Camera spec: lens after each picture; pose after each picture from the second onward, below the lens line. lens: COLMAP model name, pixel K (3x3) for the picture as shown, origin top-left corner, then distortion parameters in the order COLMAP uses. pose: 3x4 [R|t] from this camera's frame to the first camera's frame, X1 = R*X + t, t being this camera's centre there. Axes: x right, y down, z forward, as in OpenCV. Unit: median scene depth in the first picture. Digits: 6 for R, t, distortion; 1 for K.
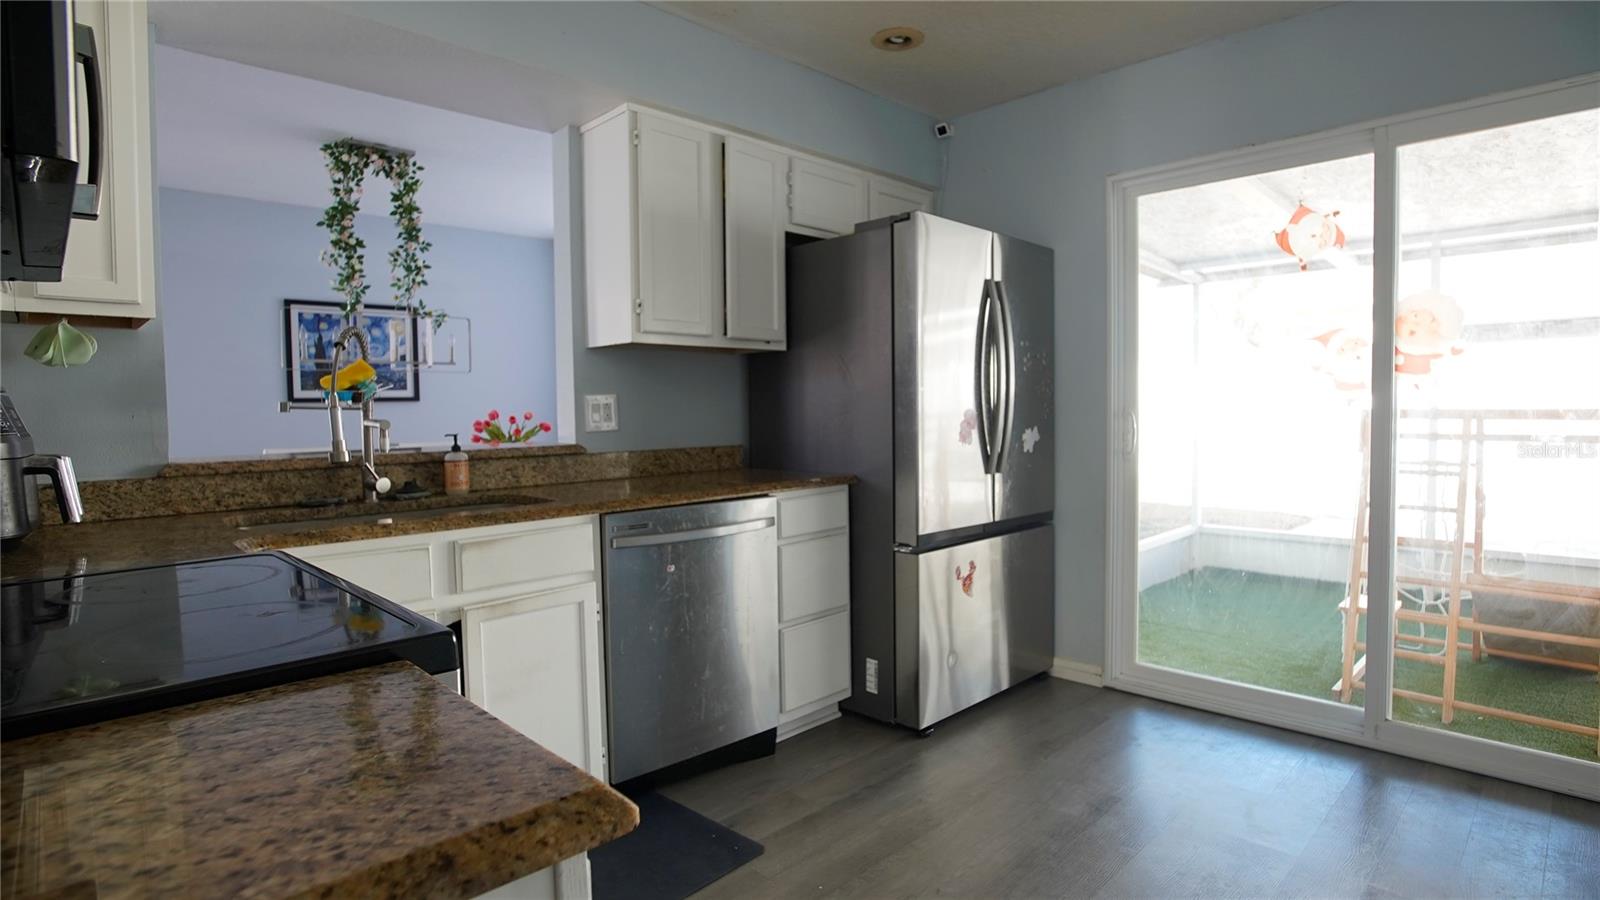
lens RADIAL K [[811.6, 0, 800.6], [0, 811.6, 448.1], [0, 0, 1]] dist [-0.059137, 0.019719]
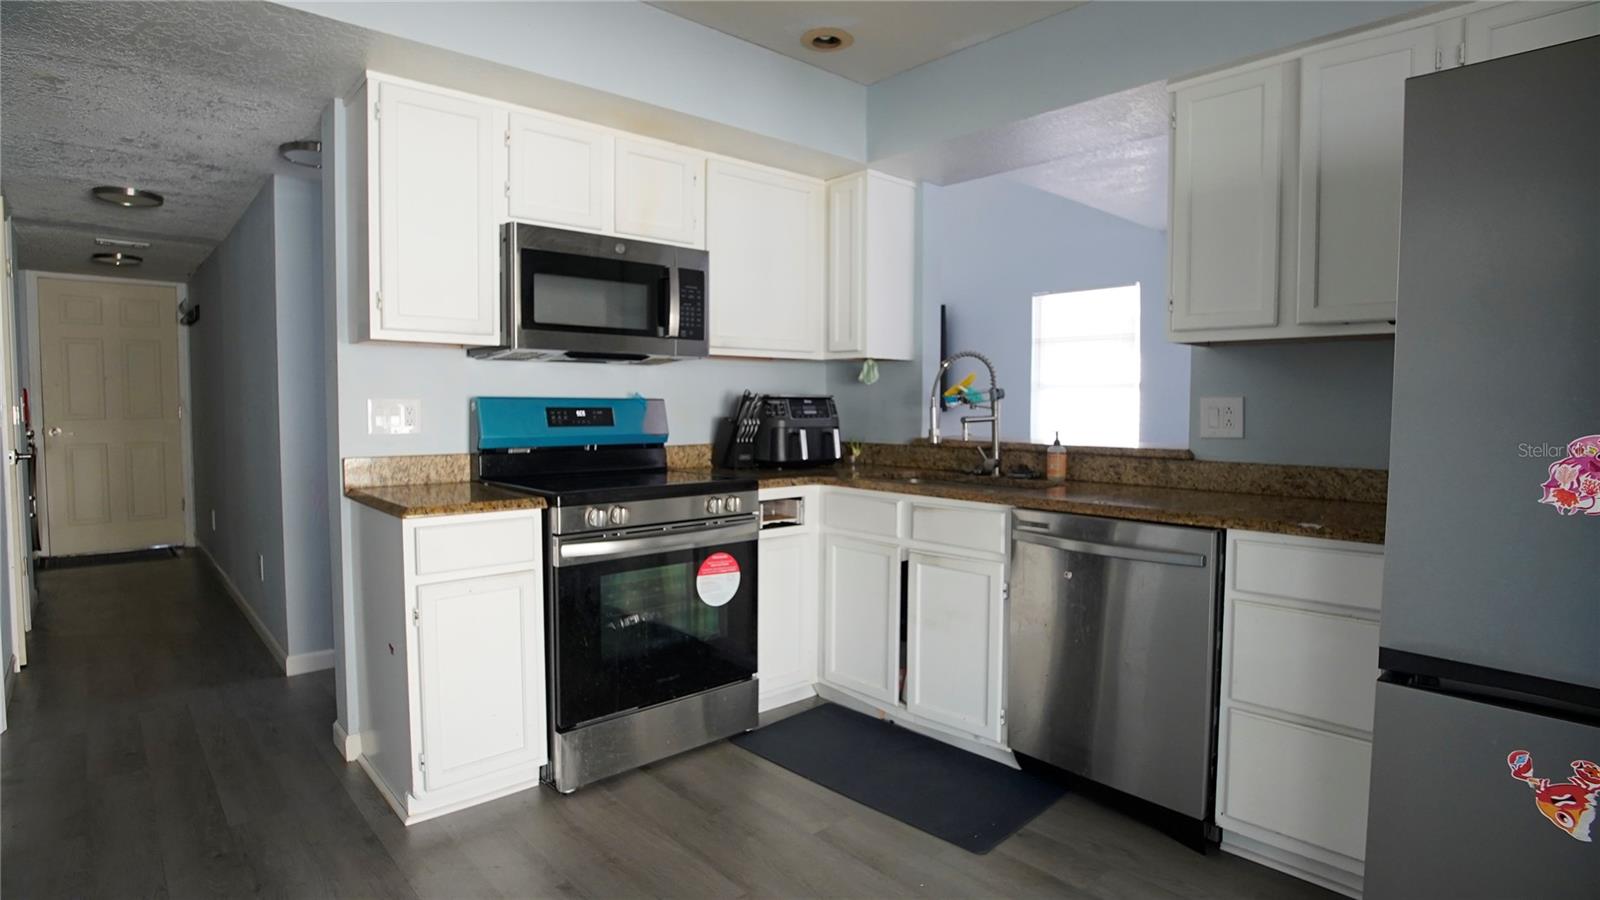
lens RADIAL K [[811.6, 0, 798.5], [0, 811.6, 448.5], [0, 0, 1]] dist [-0.059137, 0.019719]
pose [[-0.045305, 0.070447, -0.996486, 0.755787], [-0.051882, 0.995998, 0.072771, -0.055849], [0.997625, 0.054997, -0.041468, 0.634983]]
